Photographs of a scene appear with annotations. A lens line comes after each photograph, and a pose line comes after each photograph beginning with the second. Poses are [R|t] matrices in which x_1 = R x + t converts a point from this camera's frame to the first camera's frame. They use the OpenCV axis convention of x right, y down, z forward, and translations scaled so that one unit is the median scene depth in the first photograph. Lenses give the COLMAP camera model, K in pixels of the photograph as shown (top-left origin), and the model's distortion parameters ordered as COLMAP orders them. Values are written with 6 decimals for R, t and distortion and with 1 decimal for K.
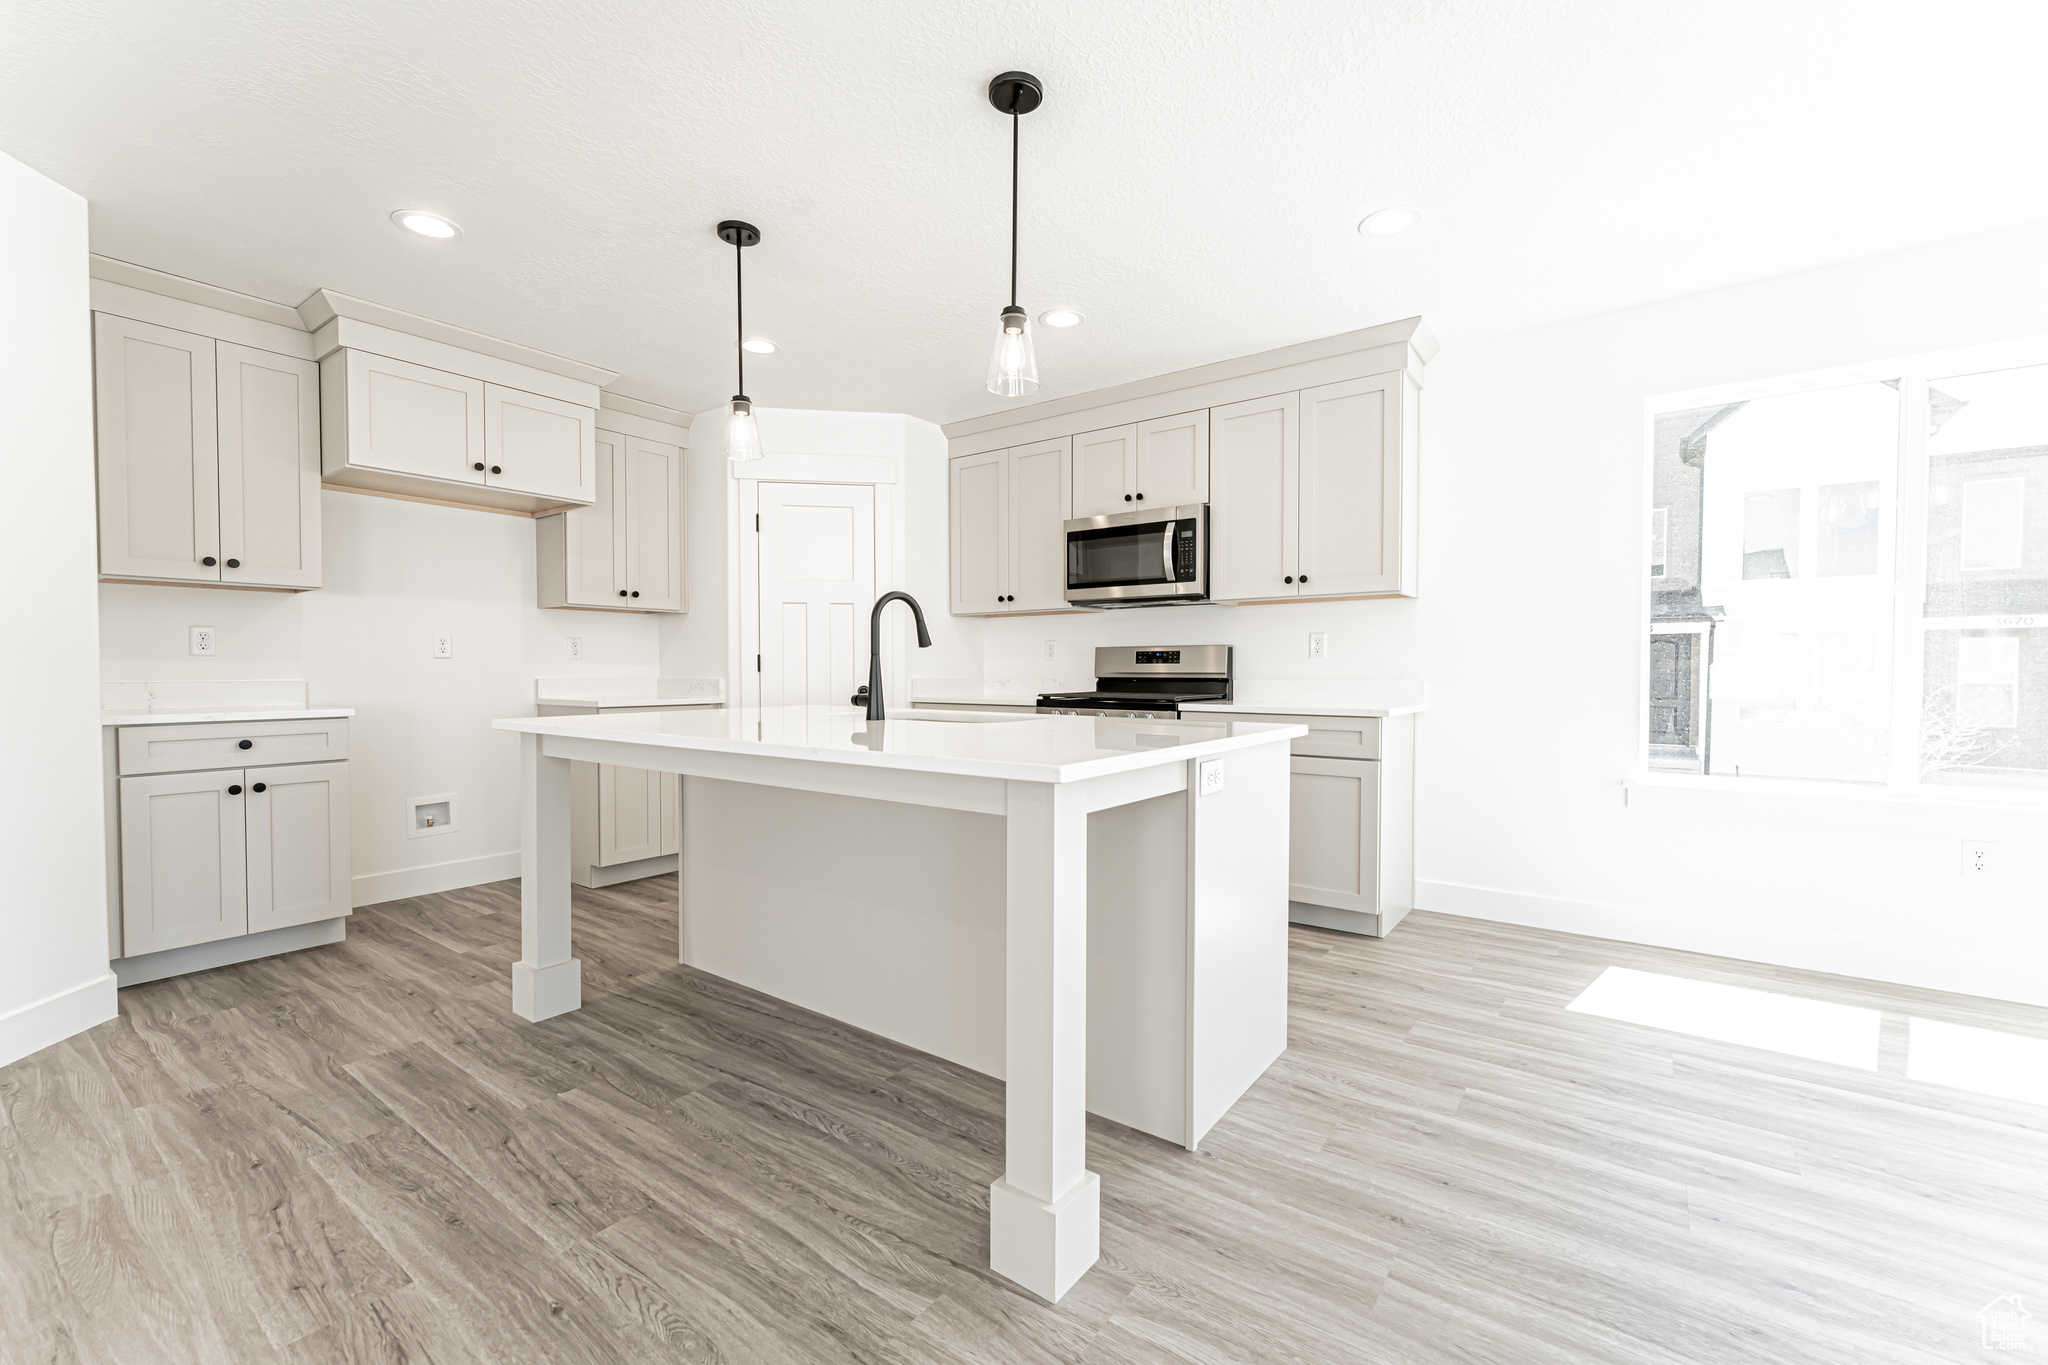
lens RADIAL K [[843.9, 0, 1025.1], [0, 843.9, 693.2], [0, 0, 1]] dist [0.001224, 0.000107]
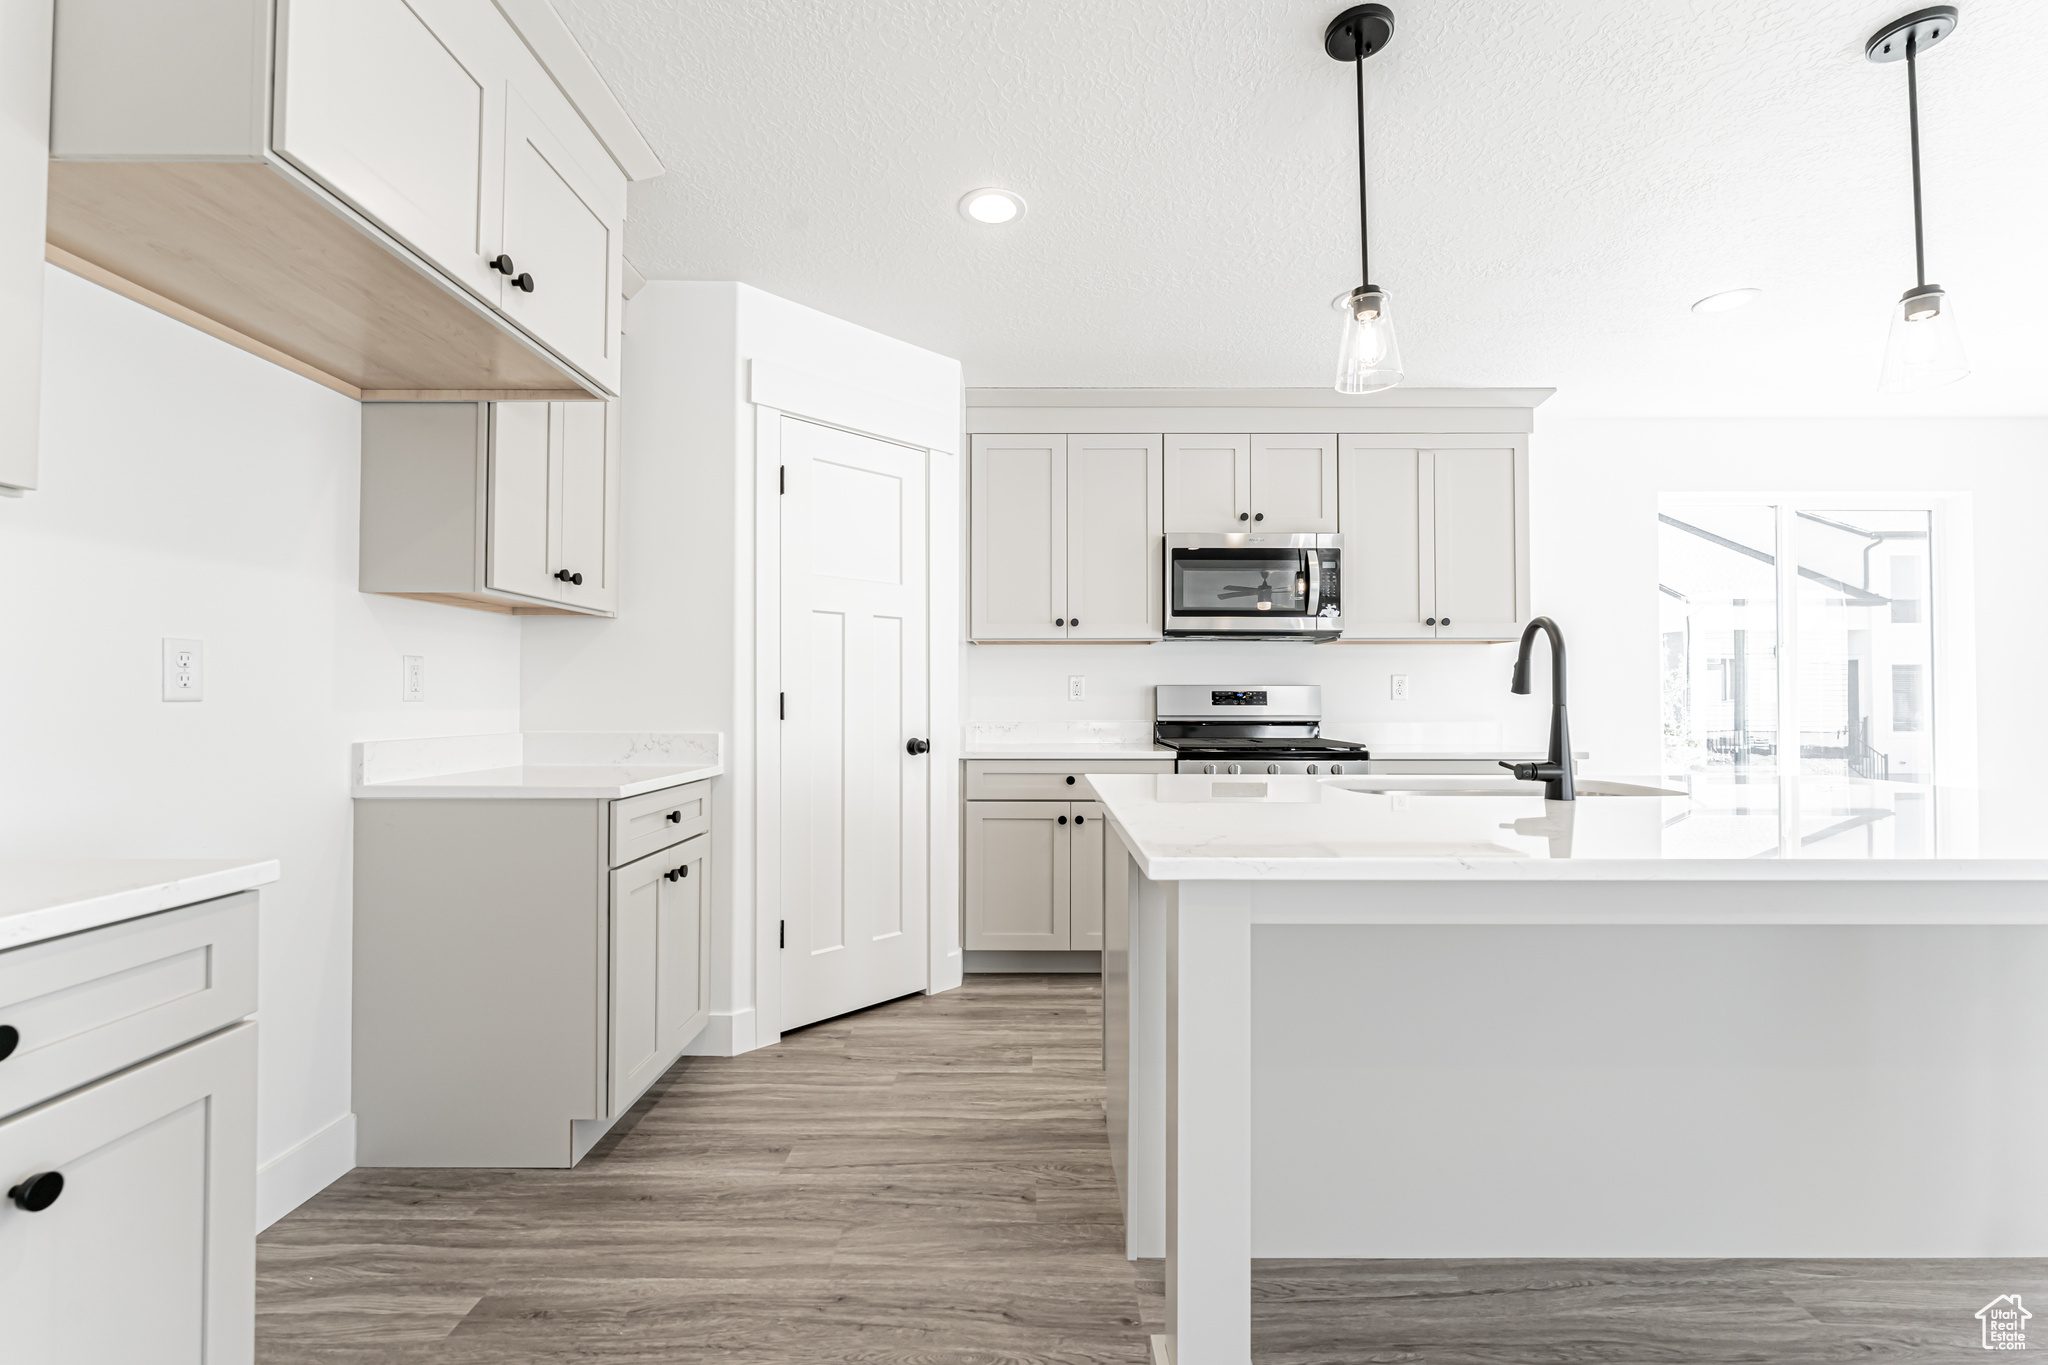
lens RADIAL K [[871.6, 0, 1024.0], [0, 871.6, 682.5], [0, 0, 1]] dist [0.000521, -0.000170]
pose [[0.805770, 0.012634, 0.592094, -0.736980], [0.015795, 0.998958, -0.042811, -0.030915], [-0.592018, 0.043849, 0.804731, 0.516447]]
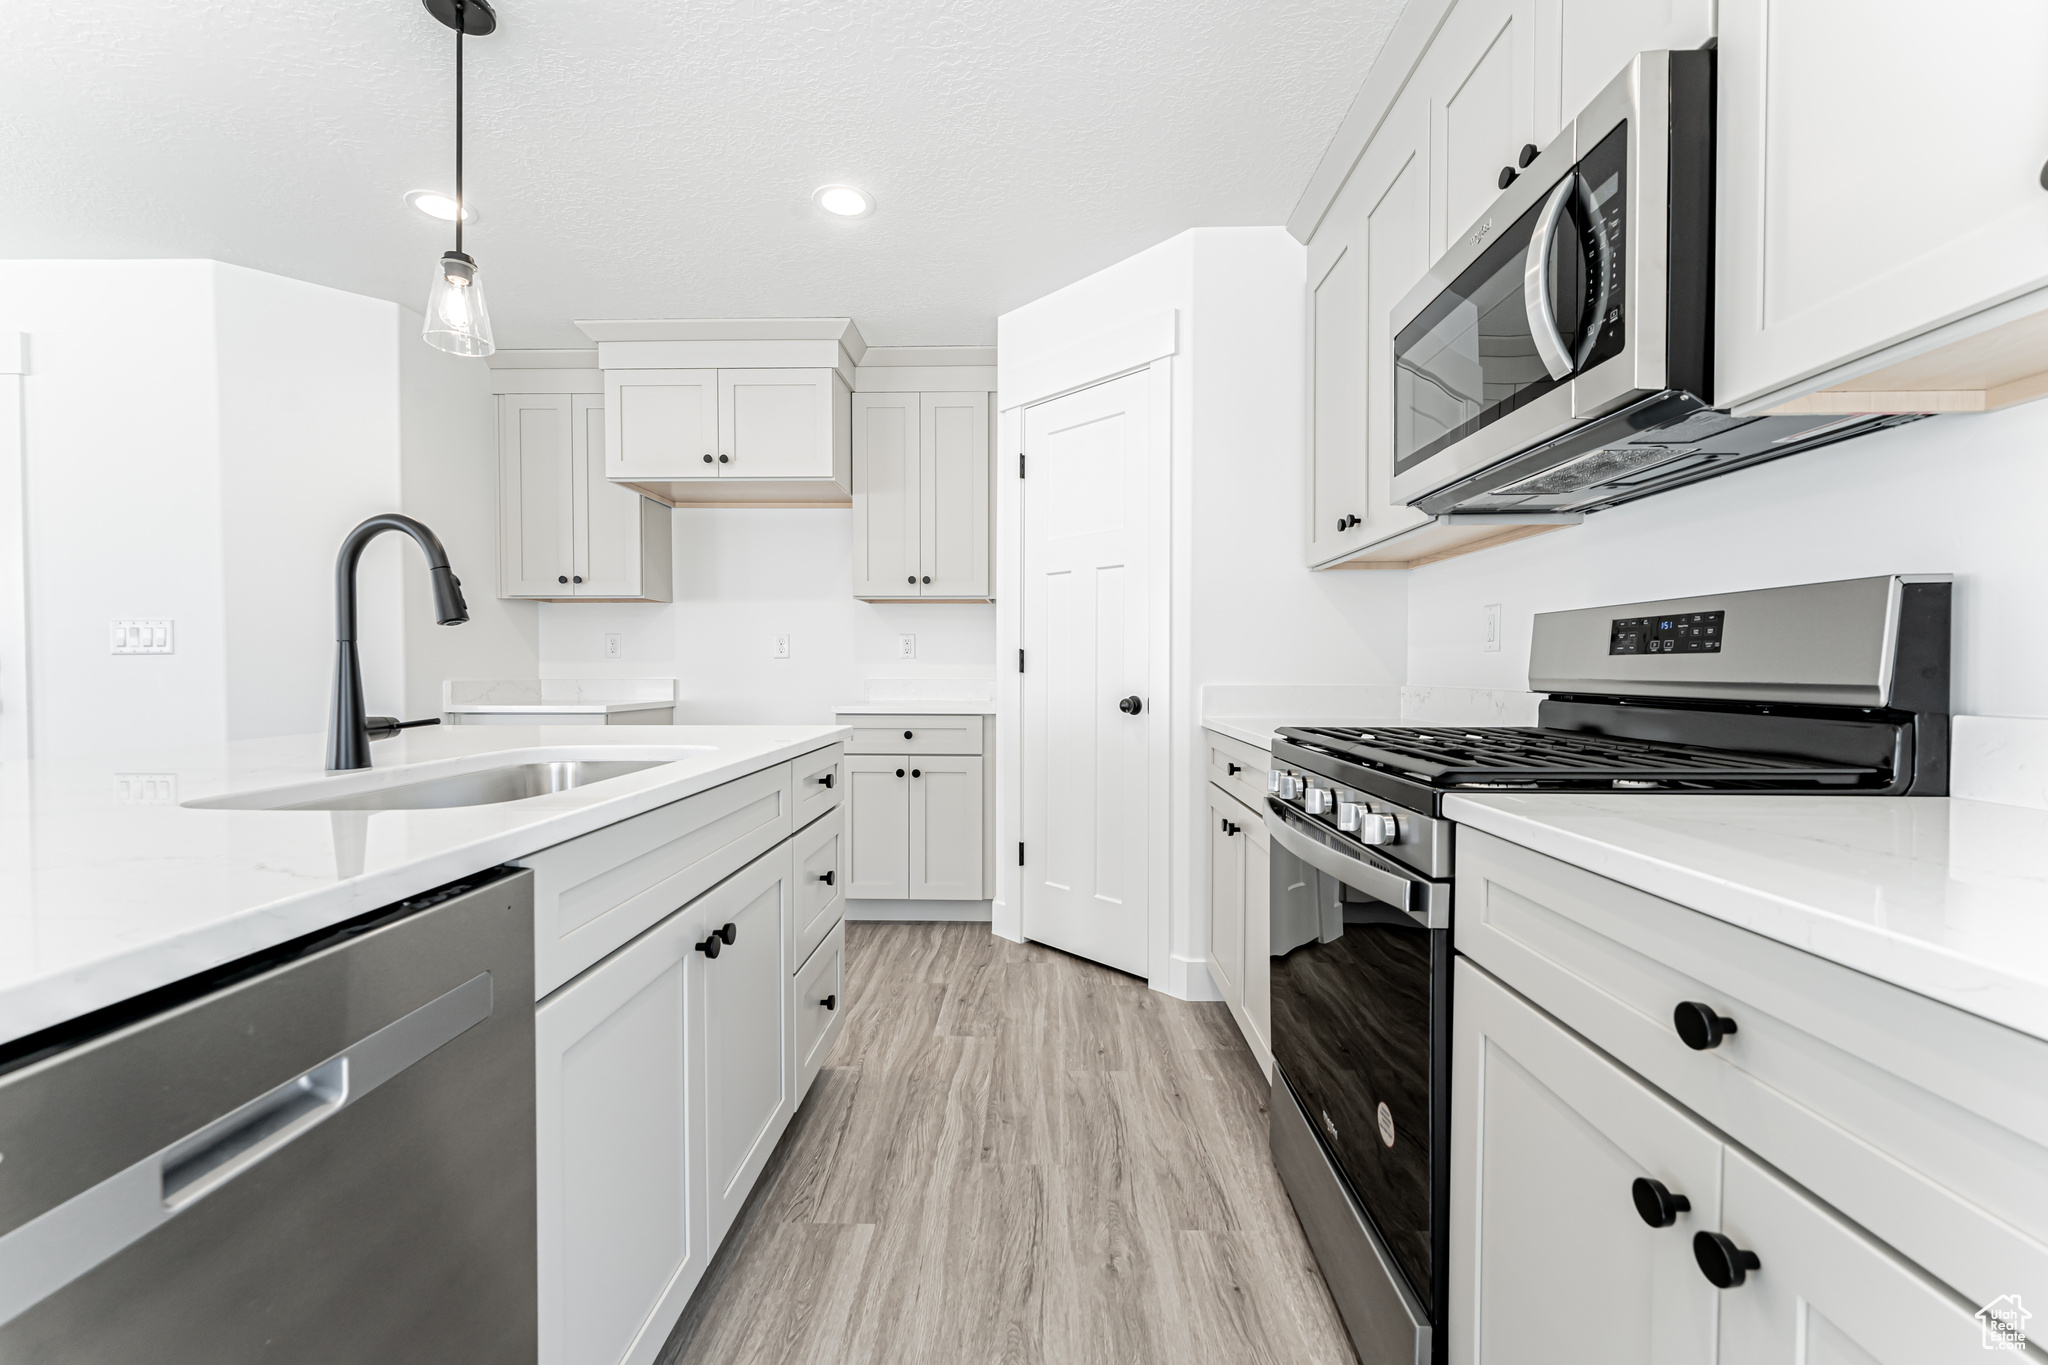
lens RADIAL K [[841.3, 0, 1018.8], [0, 841.3, 686.8], [0, 0, 1]] dist [-0.001290, -0.000230]
pose [[0.563279, 0.018775, -0.826053, 0.370388], [-0.025039, 0.999671, 0.005648, -0.023709], [0.825887, 0.017502, 0.563564, 0.799781]]
